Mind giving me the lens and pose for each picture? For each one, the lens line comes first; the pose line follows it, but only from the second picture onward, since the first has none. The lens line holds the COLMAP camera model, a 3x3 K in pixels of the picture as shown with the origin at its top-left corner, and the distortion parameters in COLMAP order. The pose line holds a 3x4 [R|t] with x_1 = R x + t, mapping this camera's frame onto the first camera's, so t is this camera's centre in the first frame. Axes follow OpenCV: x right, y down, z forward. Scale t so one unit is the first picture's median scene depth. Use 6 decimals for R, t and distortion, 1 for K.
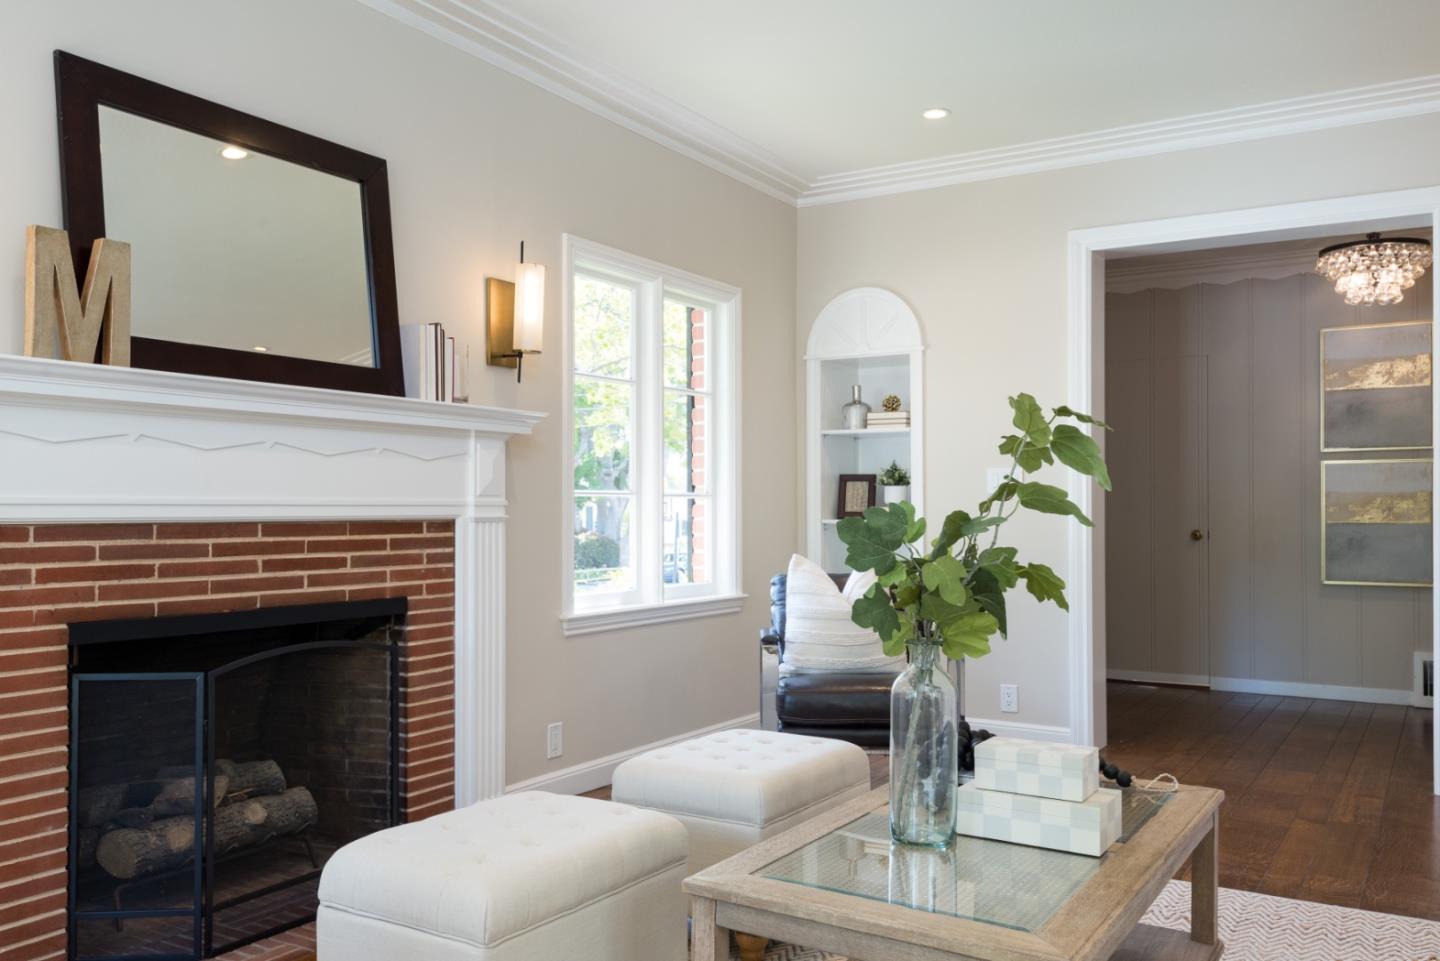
lens RADIAL K [[1144.8, 0, 720.9], [0, 1144.8, 487.3], [0, 0, 1]] dist [-0.004437, -0.001629]
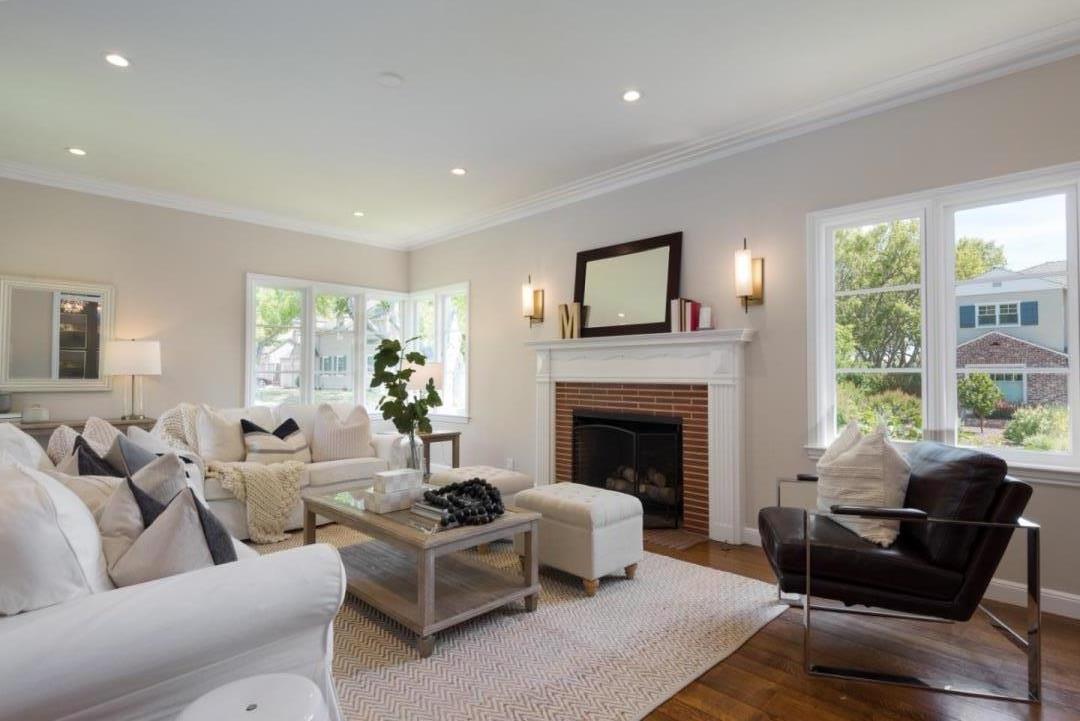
lens RADIAL K [[553.5, 0, 541.3], [0, 553.5, 362.9], [0, 0, 1]] dist [0.004584, -0.002647]
pose [[-0.230508, -0.023147, -0.972795, 0.900010], [0.013201, 0.999551, -0.026911, 0.011911], [0.972981, -0.019045, -0.230099, 1.000314]]
